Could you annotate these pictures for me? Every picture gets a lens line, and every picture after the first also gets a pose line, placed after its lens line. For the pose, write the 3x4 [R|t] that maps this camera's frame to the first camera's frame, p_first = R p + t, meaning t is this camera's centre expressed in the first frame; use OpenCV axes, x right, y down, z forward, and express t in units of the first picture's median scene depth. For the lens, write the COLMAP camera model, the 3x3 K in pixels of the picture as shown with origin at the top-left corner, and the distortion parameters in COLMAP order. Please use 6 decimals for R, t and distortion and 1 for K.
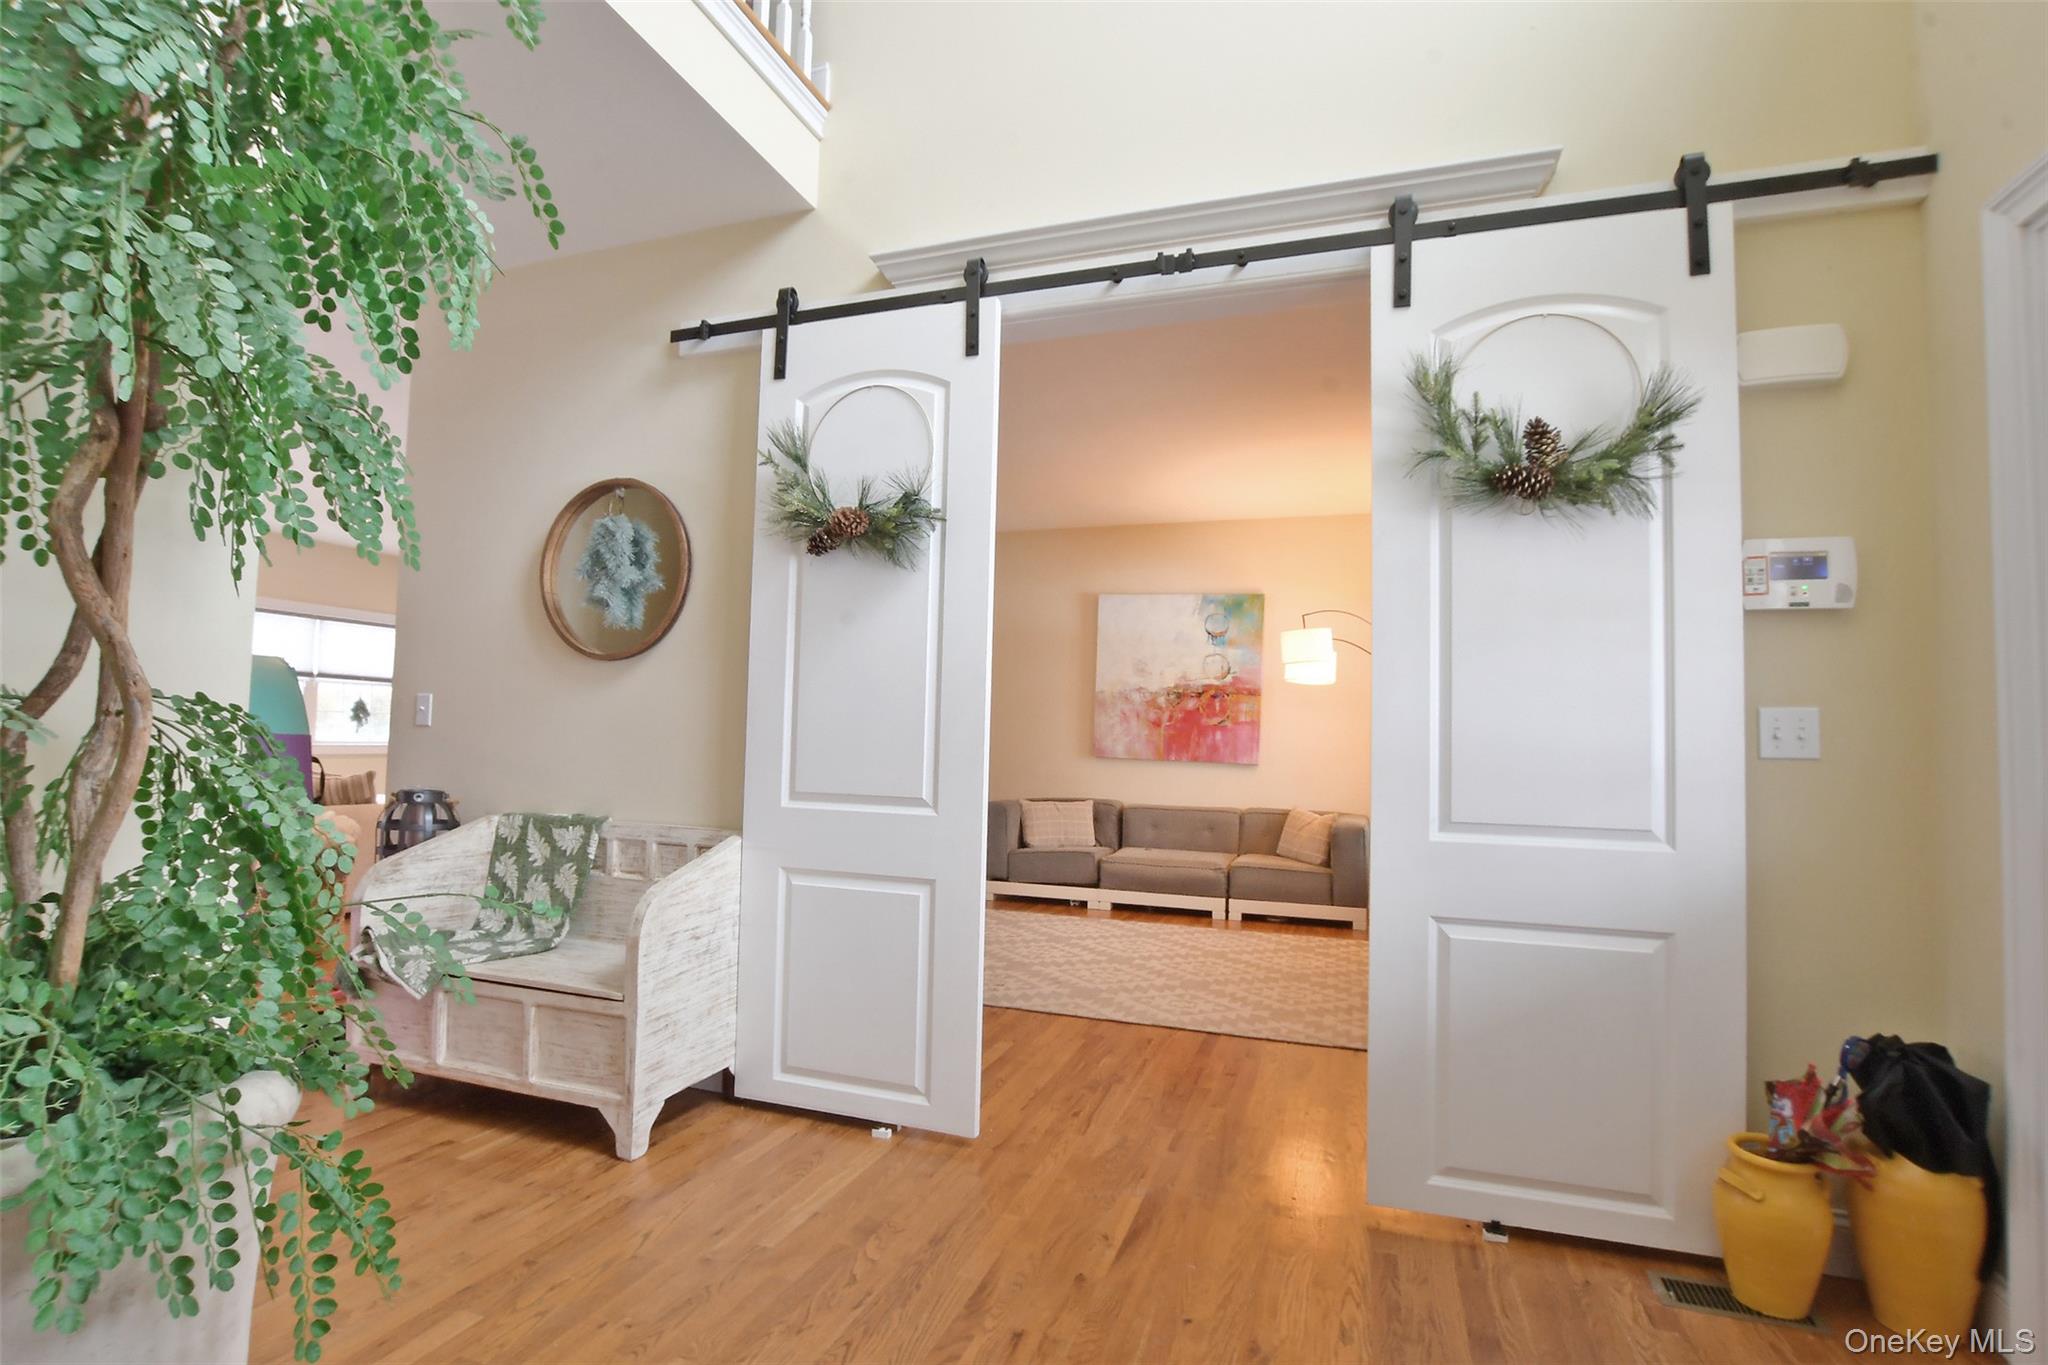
lens RADIAL K [[922.8, 0, 1025.9], [0, 922.8, 685.1], [0, 0, 1]] dist [-0.040385, 0.006947]
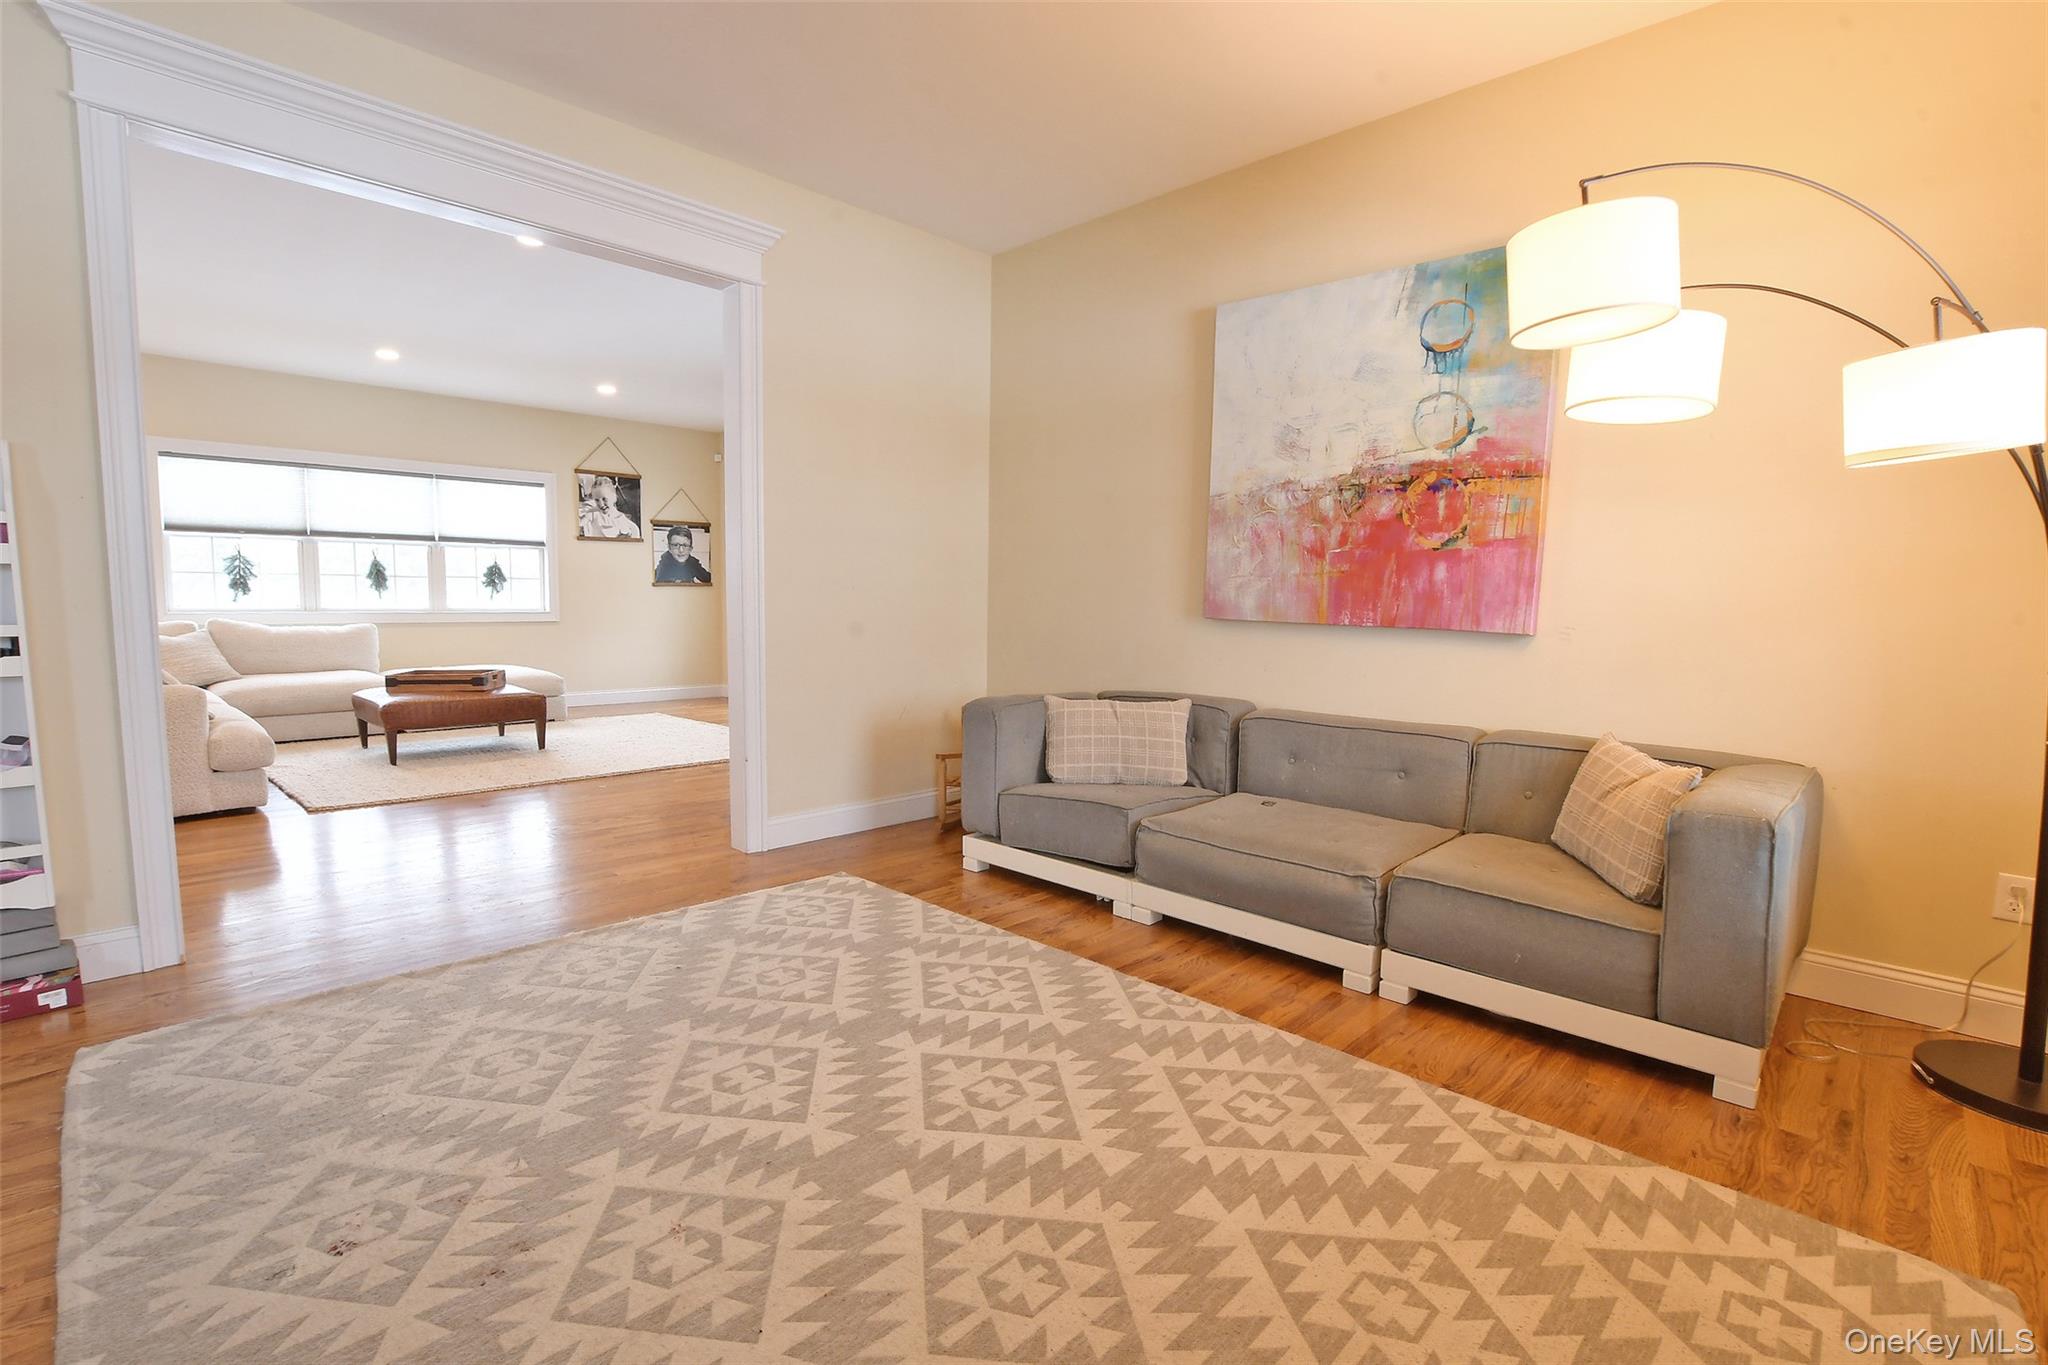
lens RADIAL K [[922.8, 0, 1024.6], [0, 922.8, 680.5], [0, 0, 1]] dist [-0.040385, 0.006947]
pose [[0.906668, 0.023422, -0.421194, 0.212874], [0.035980, 0.990525, 0.132532, 0.040242], [0.420307, -0.135317, 0.897235, 0.489226]]
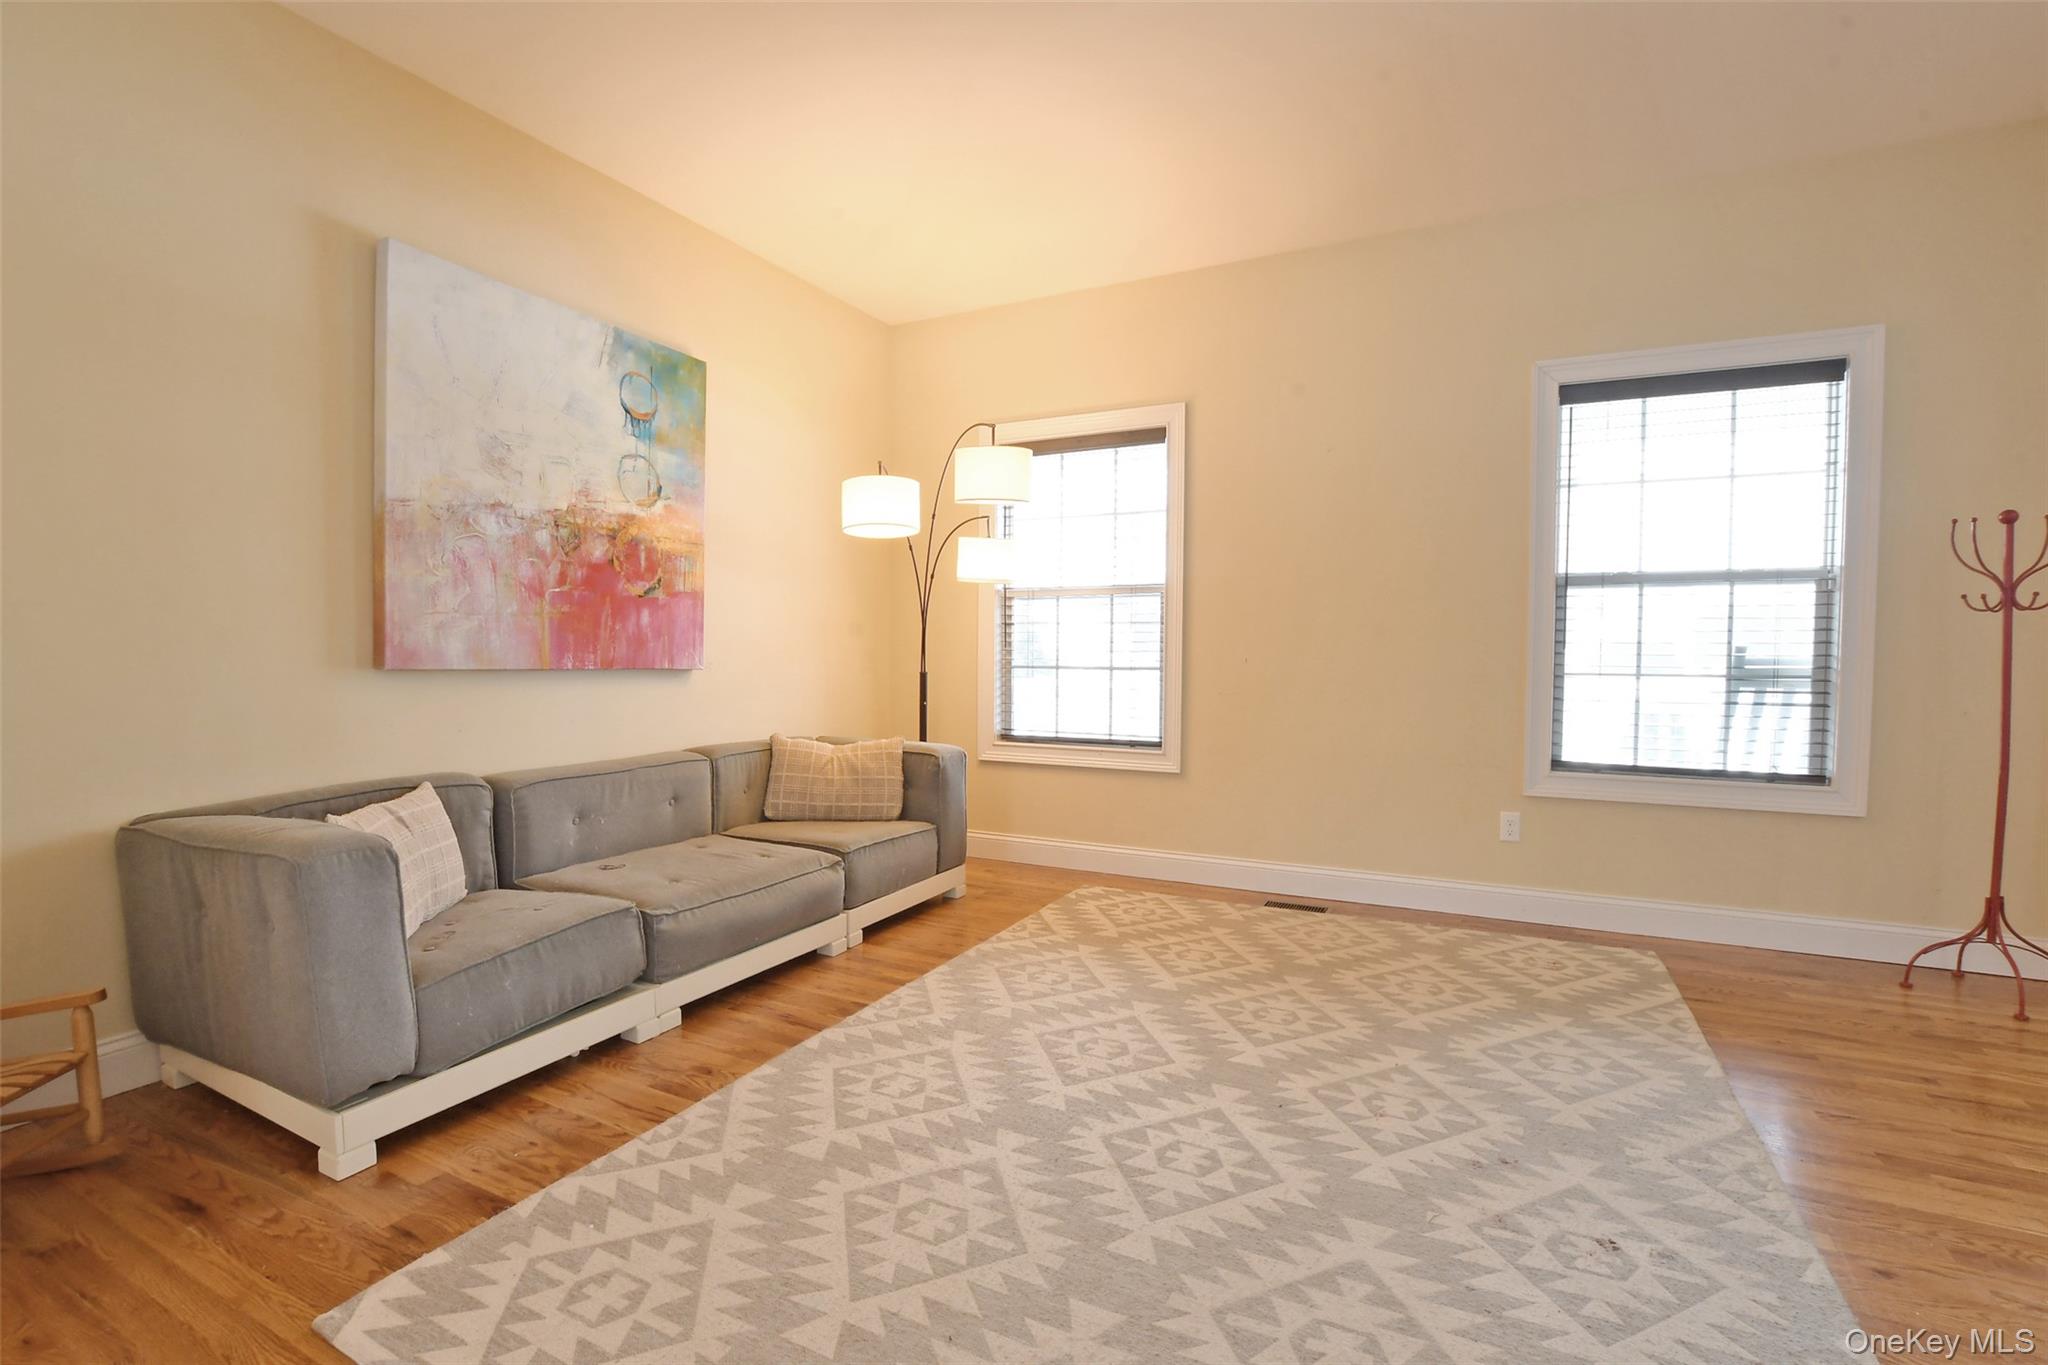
lens RADIAL K [[922.8, 0, 987.6], [0, 922.8, 684.1], [0, 0, 1]] dist [-0.040385, 0.006947]
pose [[0.166670, -0.061990, 0.984062, -0.262805], [-0.061546, 0.995422, 0.073130, 0.042629], [-0.984090, -0.072754, 0.162092, 0.722718]]
